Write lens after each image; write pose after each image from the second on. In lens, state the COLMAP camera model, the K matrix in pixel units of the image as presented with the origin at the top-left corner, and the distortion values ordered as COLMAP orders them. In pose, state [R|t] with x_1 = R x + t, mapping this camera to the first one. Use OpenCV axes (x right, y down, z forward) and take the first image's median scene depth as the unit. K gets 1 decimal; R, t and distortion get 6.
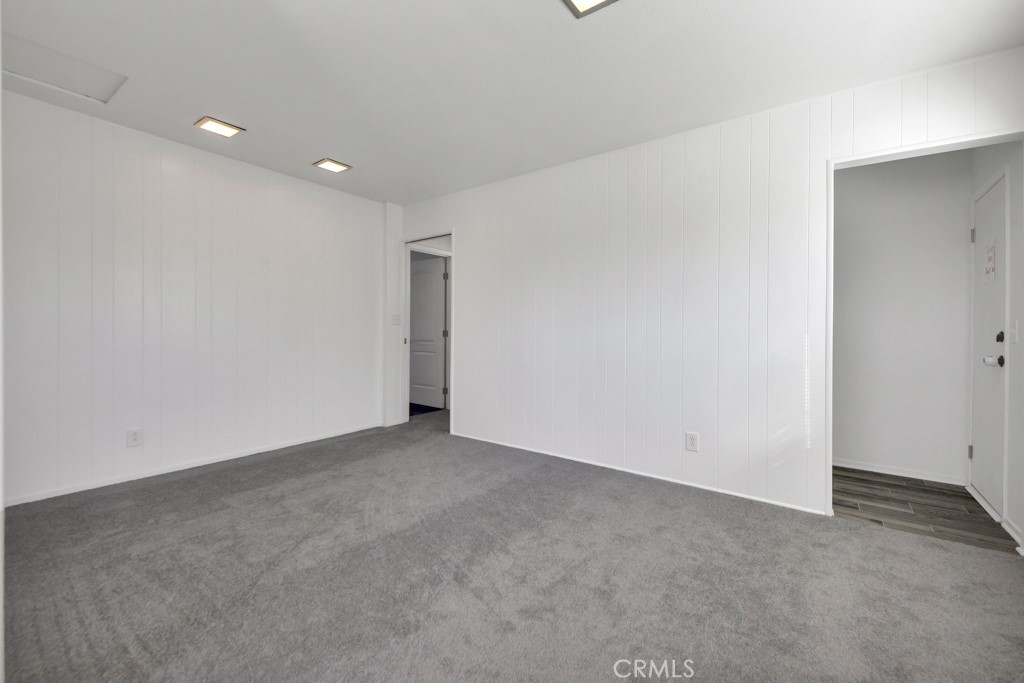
lens RADIAL K [[420.6, 0, 515.4], [0, 420.6, 335.1], [0, 0, 1]] dist [0.006719, -0.001445]
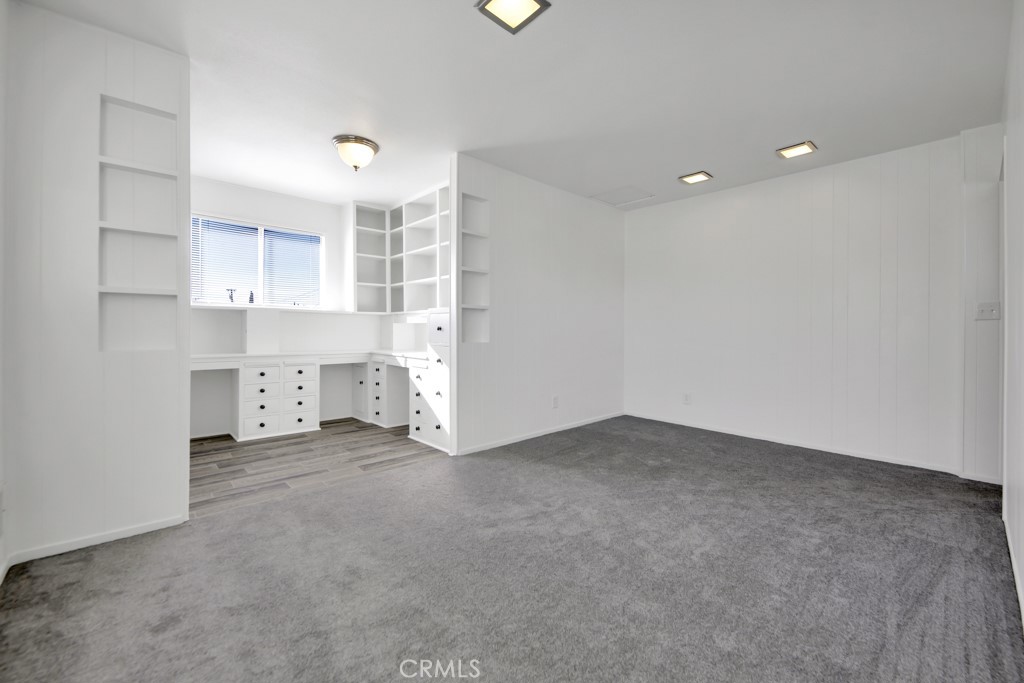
lens RADIAL K [[420.6, 0, 515.7], [0, 420.6, 332.9], [0, 0, 1]] dist [0.006719, -0.001445]
pose [[-0.183734, 0.007593, -0.982947, 0.730414], [-0.028893, 0.999496, 0.013121, 0.009397], [0.982551, 0.030812, -0.183422, 0.712747]]
